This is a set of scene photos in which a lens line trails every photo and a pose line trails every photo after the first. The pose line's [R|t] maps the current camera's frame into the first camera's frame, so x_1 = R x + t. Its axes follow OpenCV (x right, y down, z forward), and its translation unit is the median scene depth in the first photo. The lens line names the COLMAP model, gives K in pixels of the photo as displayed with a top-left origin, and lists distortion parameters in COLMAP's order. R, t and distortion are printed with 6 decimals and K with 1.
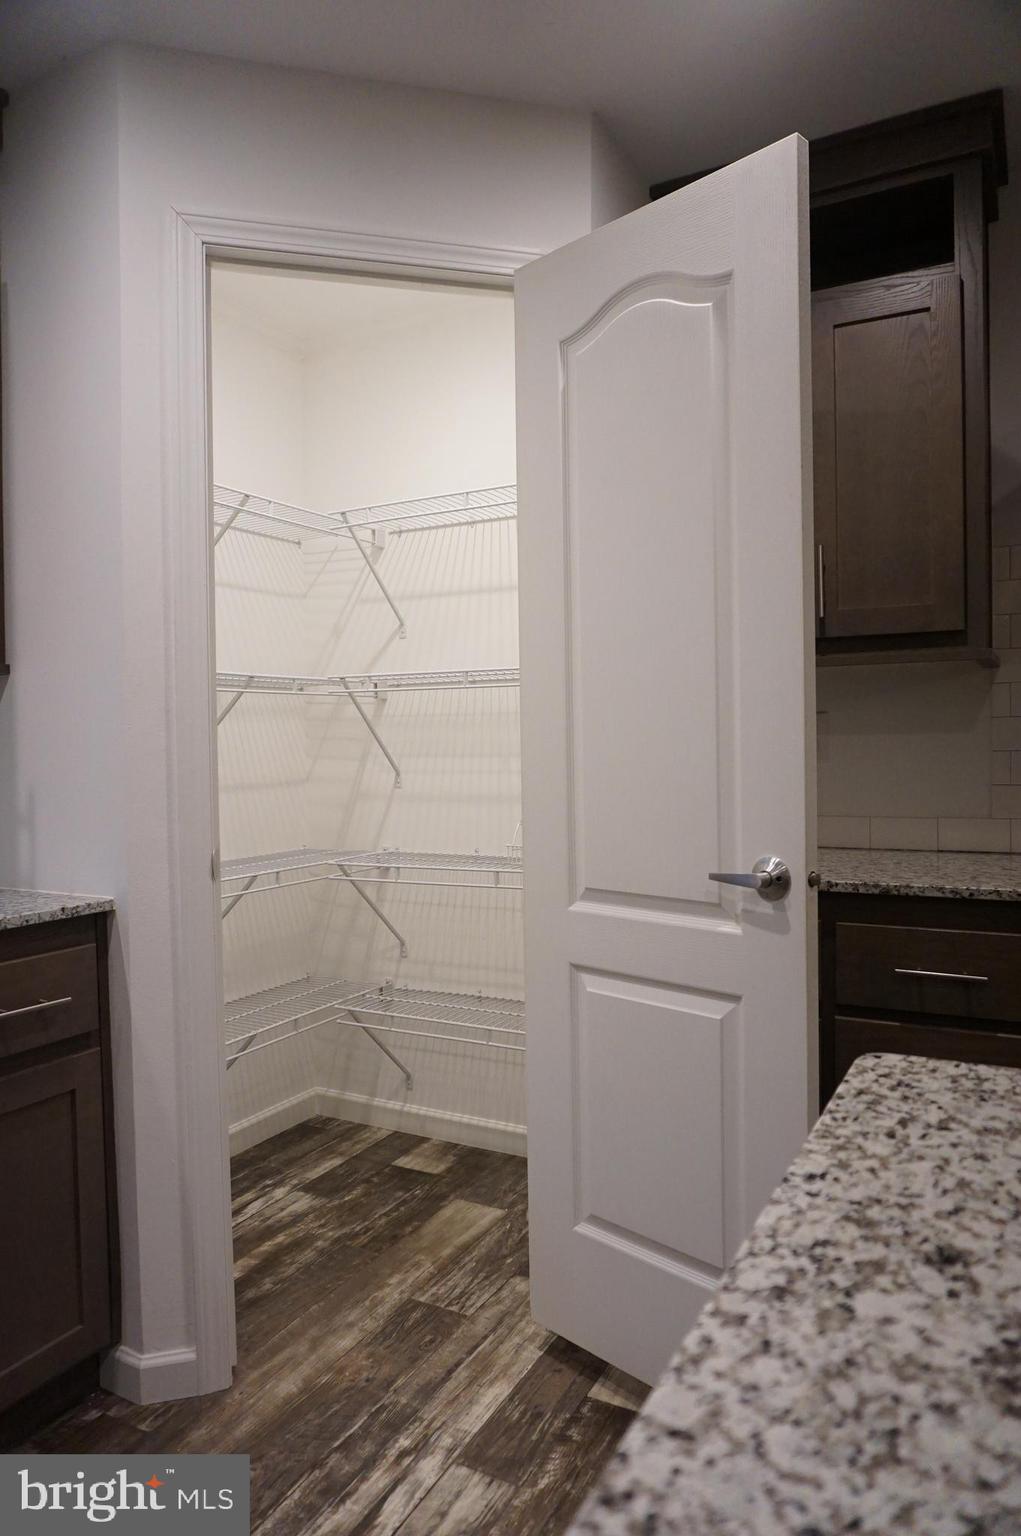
lens RADIAL K [[1027.6, 0, 506.9], [0, 1027.6, 766.4], [0, 0, 1]] dist [-0.045468, 0.030805]
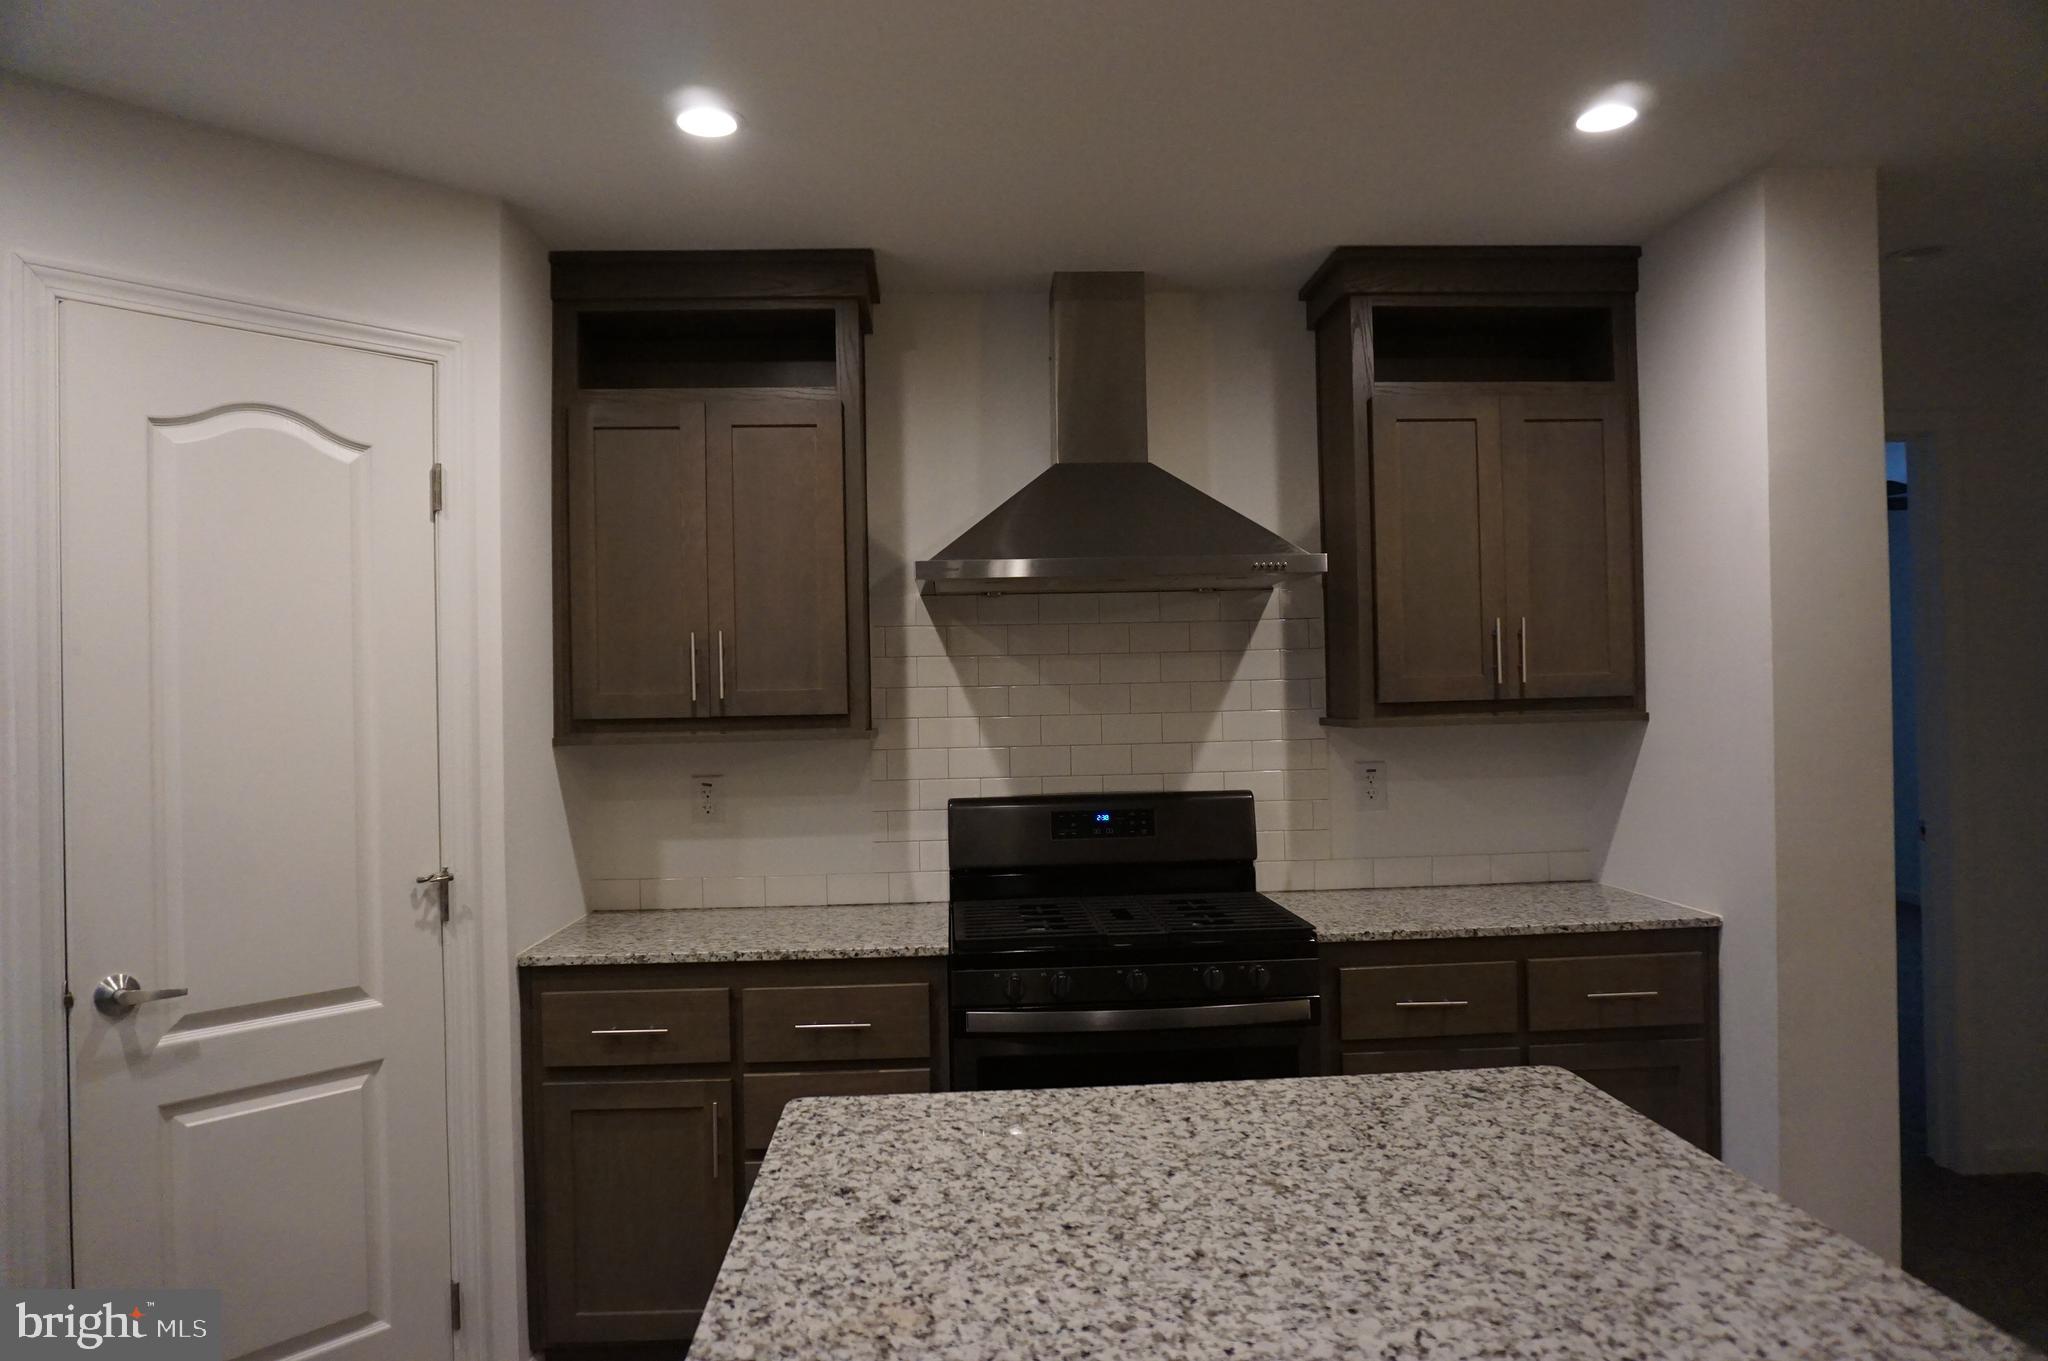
lens RADIAL K [[1370.1, 0, 1021.7], [0, 1370.1, 673.8], [0, 0, 1]] dist [-0.045468, 0.030805]
pose [[0.854573, 0.005245, 0.519305, -0.596986], [0.021148, 0.998768, -0.044888, -0.367221], [-0.518900, 0.049342, 0.853409, -1.361979]]
